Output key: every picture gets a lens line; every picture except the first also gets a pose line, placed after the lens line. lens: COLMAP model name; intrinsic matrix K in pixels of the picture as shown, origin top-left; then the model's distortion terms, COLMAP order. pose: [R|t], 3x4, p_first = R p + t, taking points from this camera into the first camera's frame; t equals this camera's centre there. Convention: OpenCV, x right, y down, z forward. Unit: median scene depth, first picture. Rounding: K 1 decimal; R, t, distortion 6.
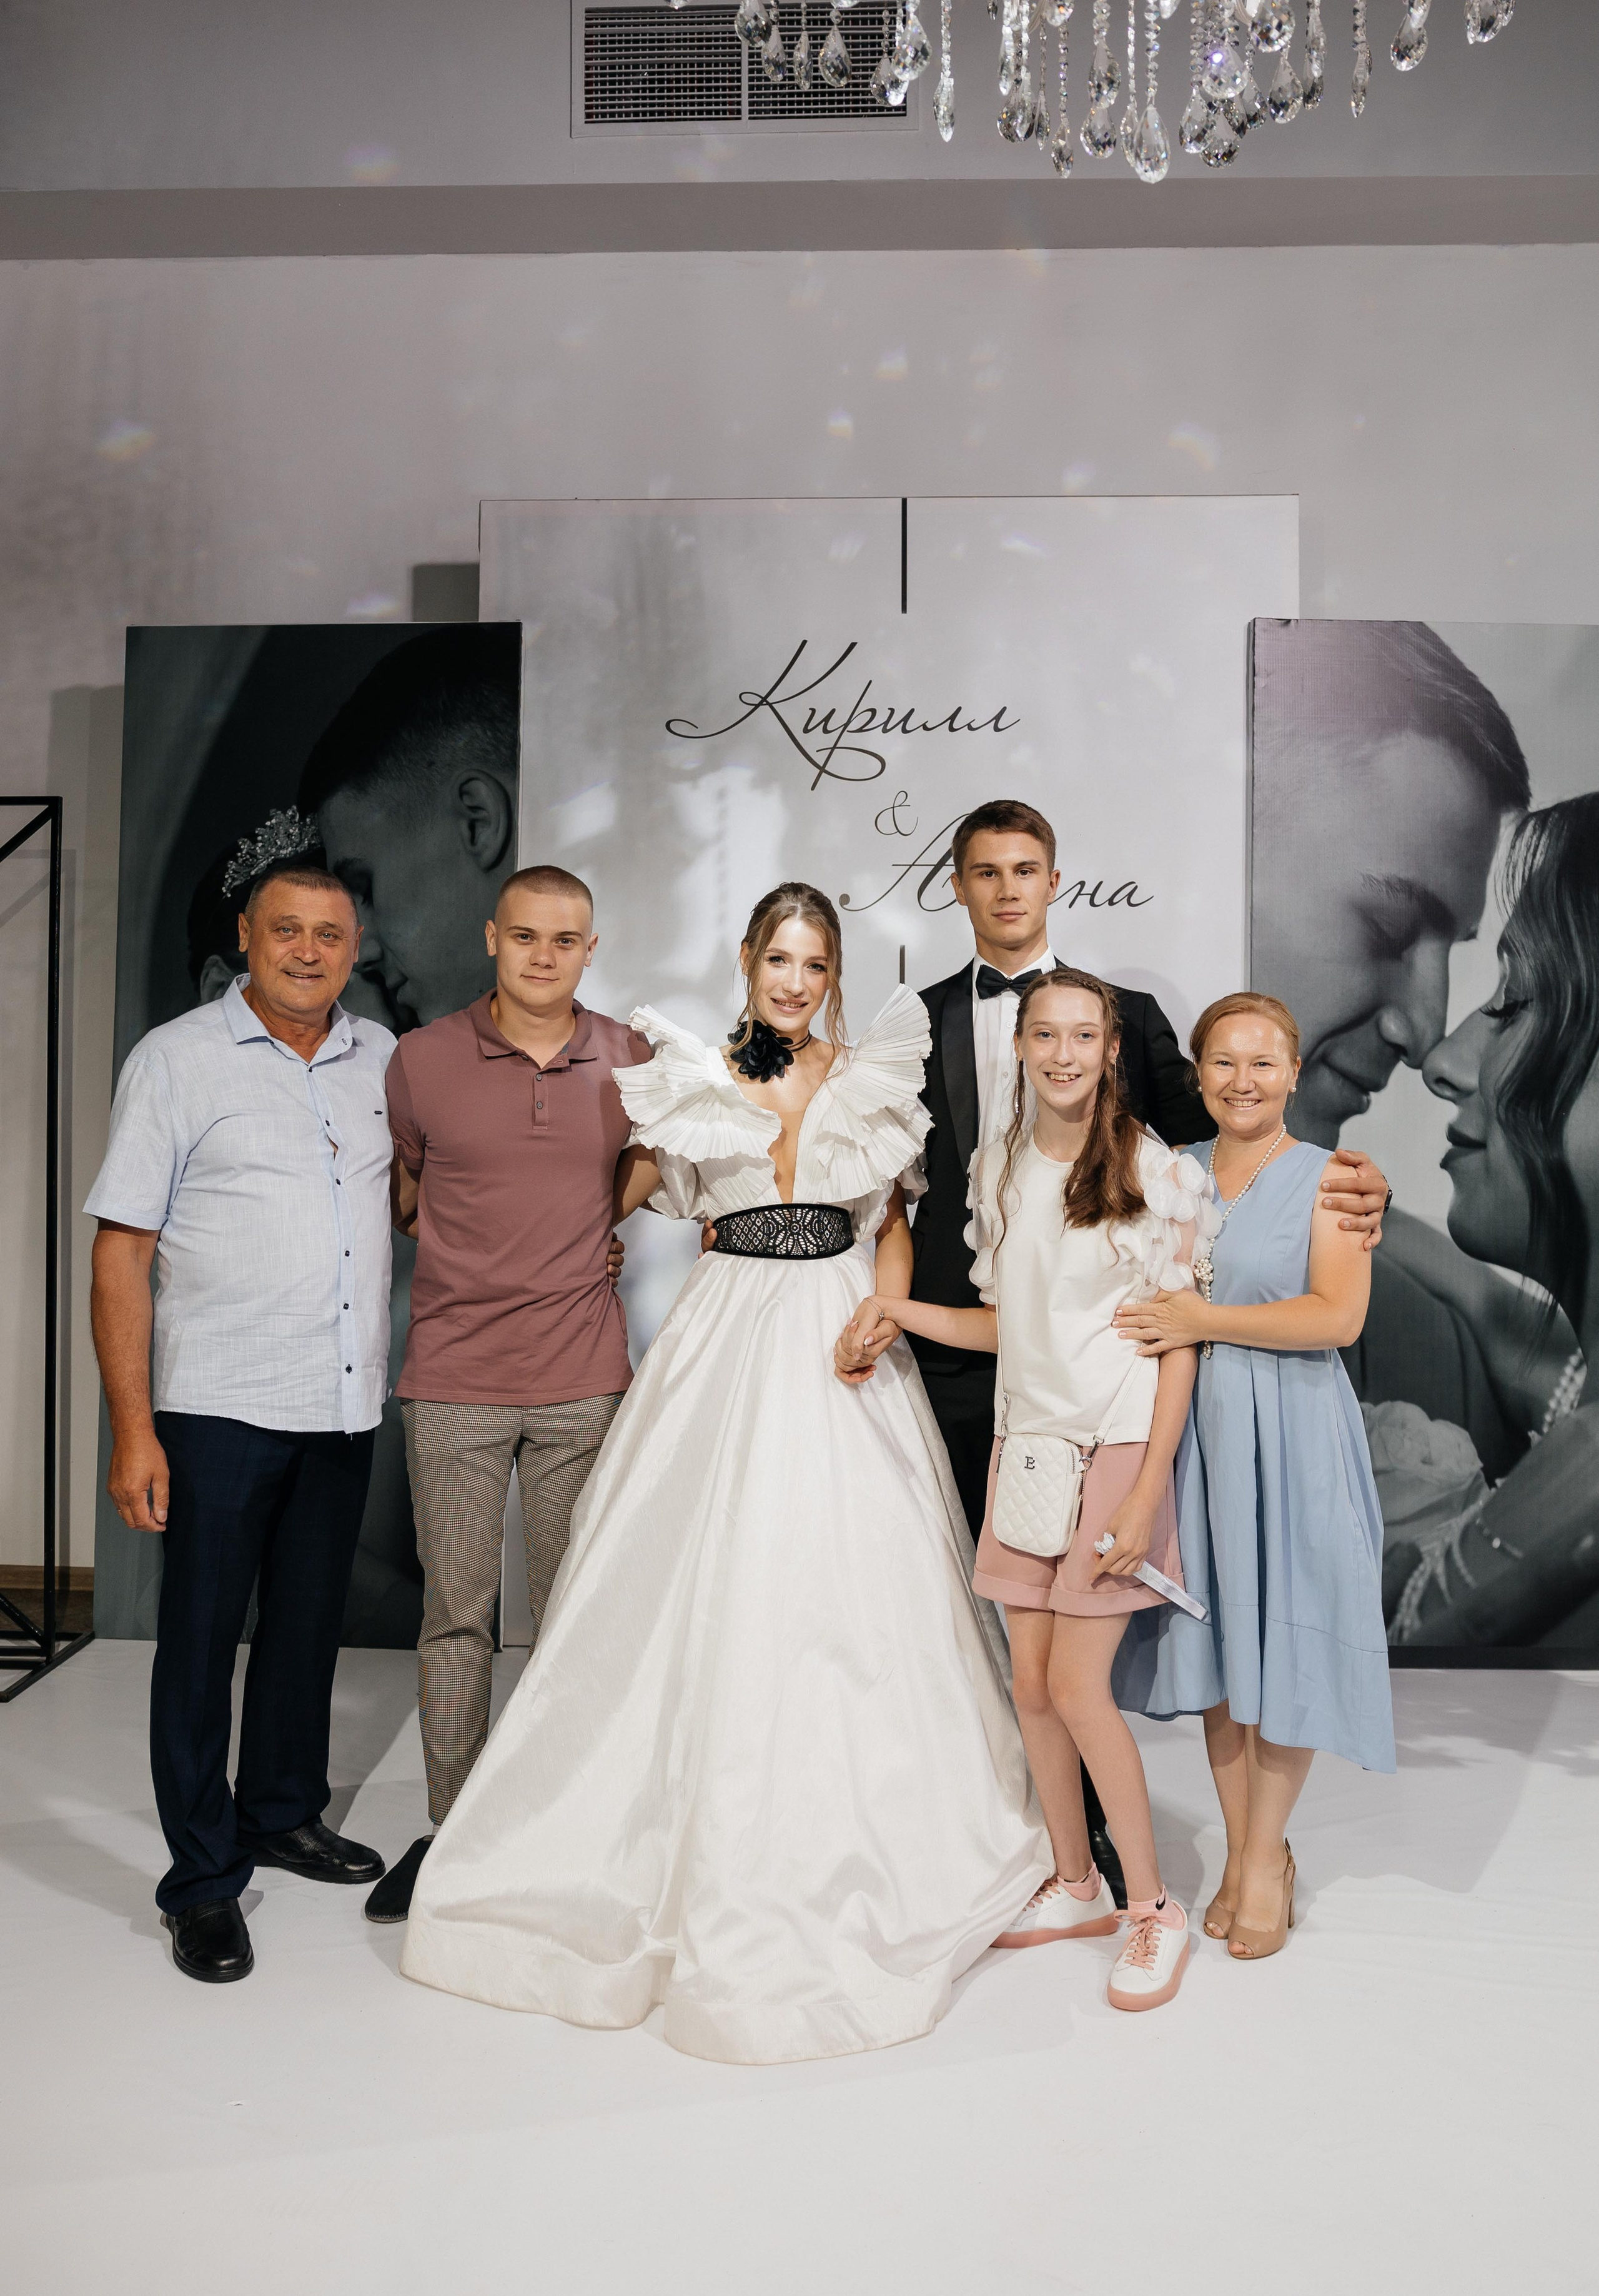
lens RADIAL K [[2272.4, 0, 874.1], [0, 2272.4, 1053.6], [0, 0, 1]] dist [-0.022015, -0.006809]
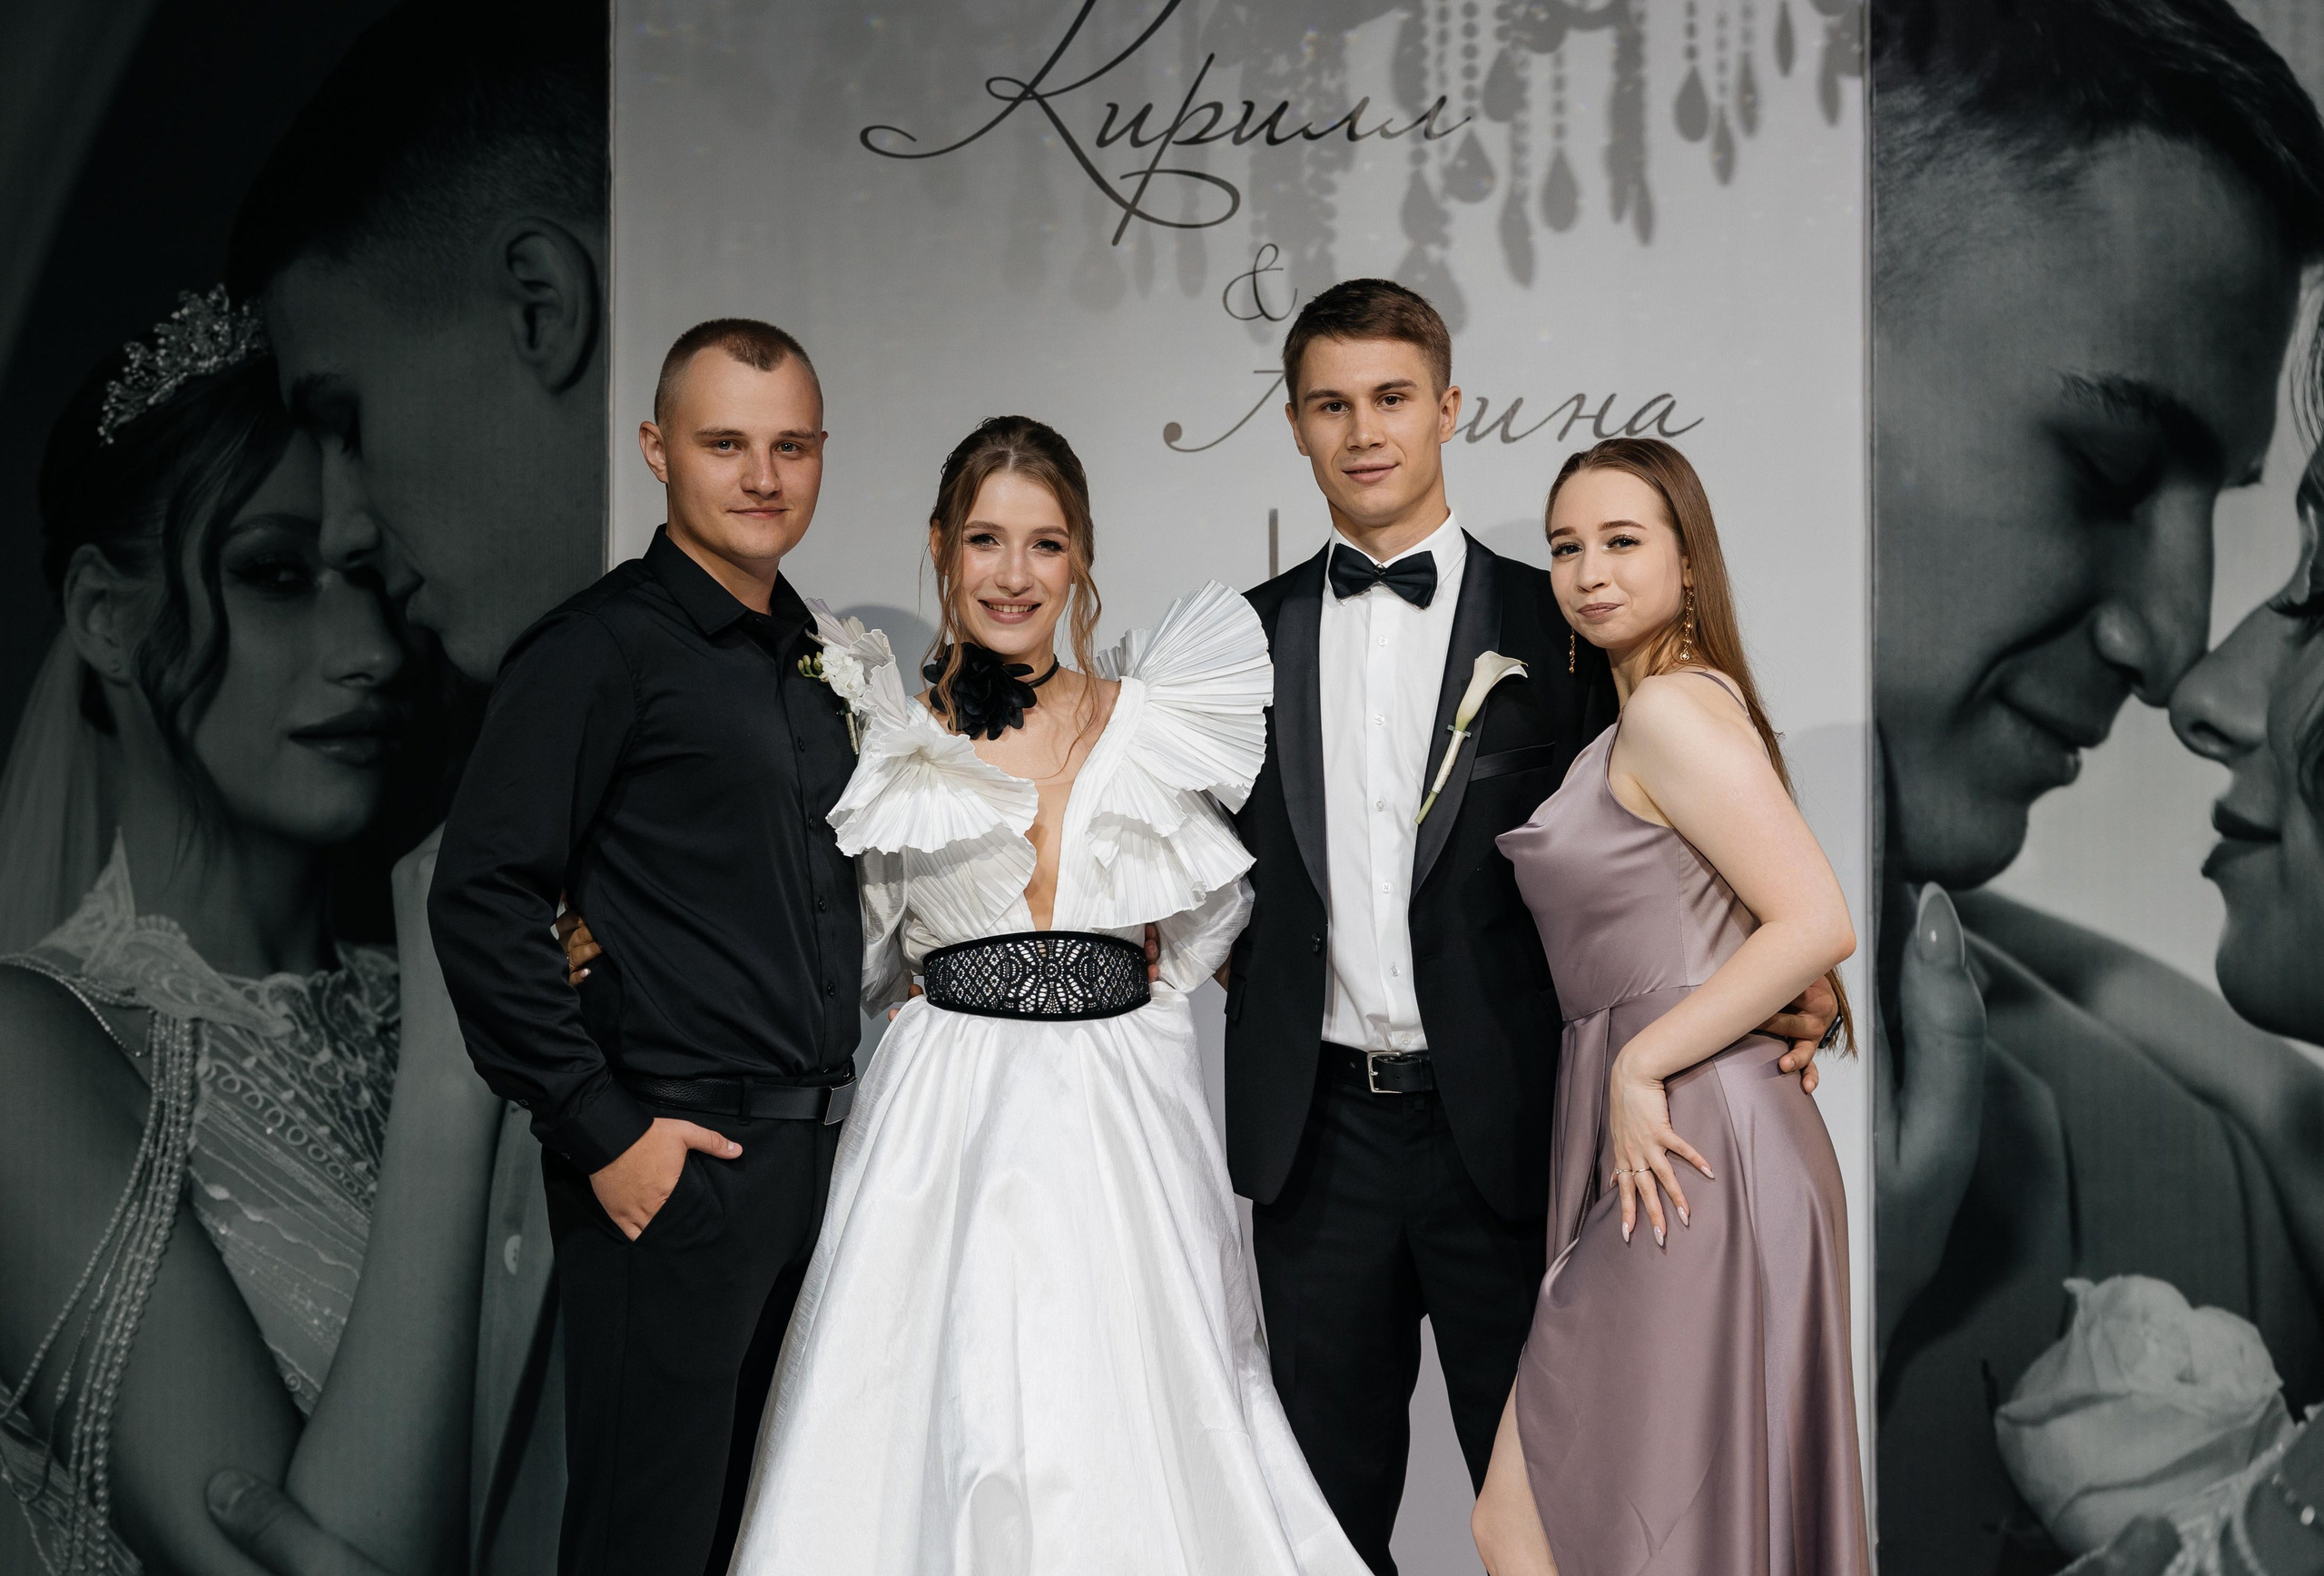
lens RADIAL K [[3347.9, 0, 1164.3], [0, 3347.9, 753.1], [0, 0, 1]] dist [0.007373, 0.011007]
pose [[0.999811, -0.016319, 0.010532, -0.025963], [0.016111, 0.999679, 0.019533, -0.002379], [-0.010847, -0.019359, 0.999754, 0.140848]]
